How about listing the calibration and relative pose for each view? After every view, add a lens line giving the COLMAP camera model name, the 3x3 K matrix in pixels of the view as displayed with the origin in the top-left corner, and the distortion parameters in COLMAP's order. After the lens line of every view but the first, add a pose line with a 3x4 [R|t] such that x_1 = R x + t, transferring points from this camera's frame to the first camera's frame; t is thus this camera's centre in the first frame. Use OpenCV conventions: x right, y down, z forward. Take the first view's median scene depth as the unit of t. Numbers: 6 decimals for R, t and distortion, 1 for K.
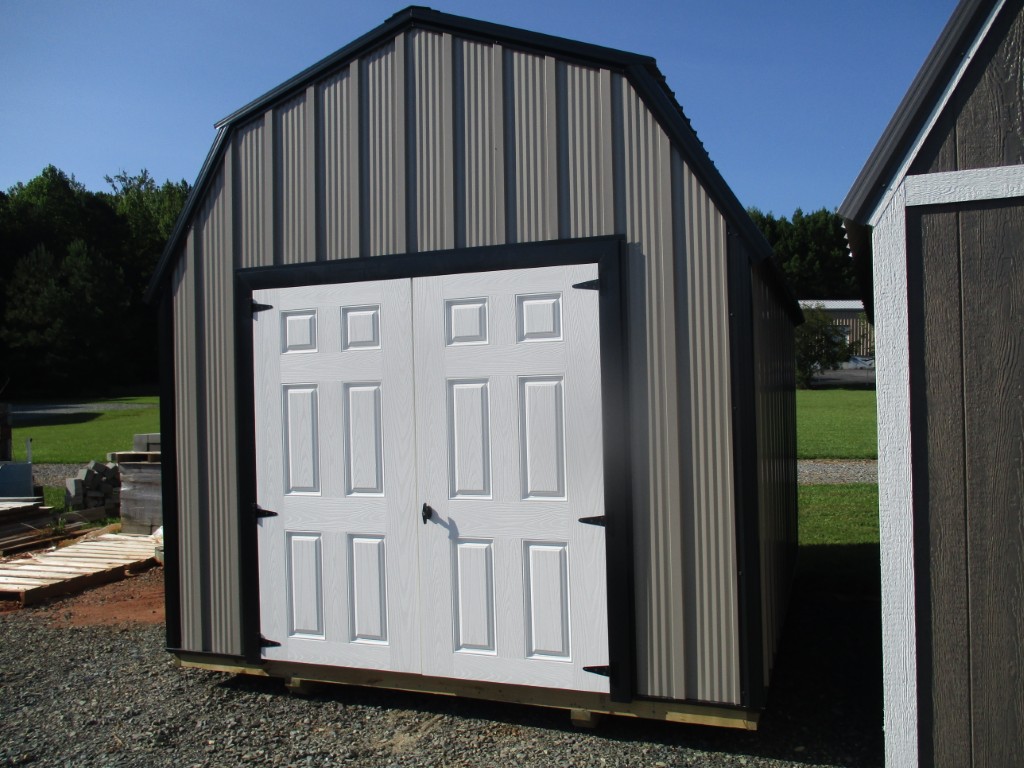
lens RADIAL K [[848.4, 0, 512.4], [0, 848.4, 366.3], [0, 0, 1]] dist [-0.033850, 0.012964]
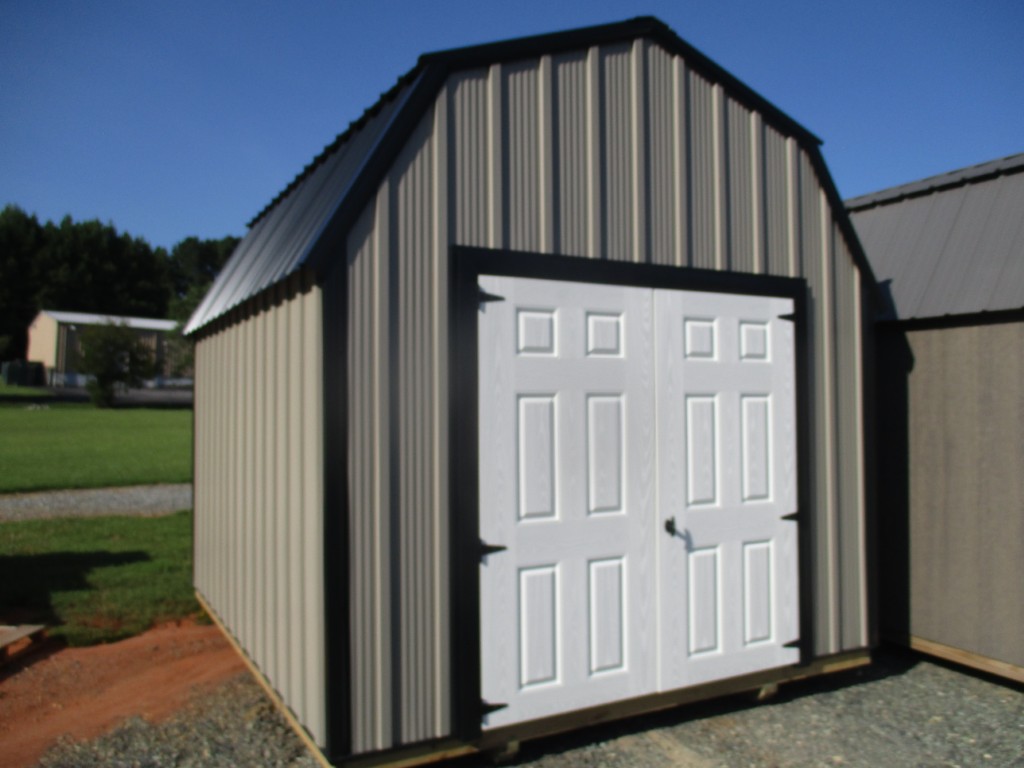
lens RADIAL K [[848.4, 0, 512.4], [0, 848.4, 366.3], [0, 0, 1]] dist [-0.033850, 0.012964]
pose [[0.660436, 0.054607, 0.748894, -0.903599], [-0.036645, 0.998508, -0.040491, 0.029872], [-0.749988, -0.000701, 0.661451, 0.441580]]
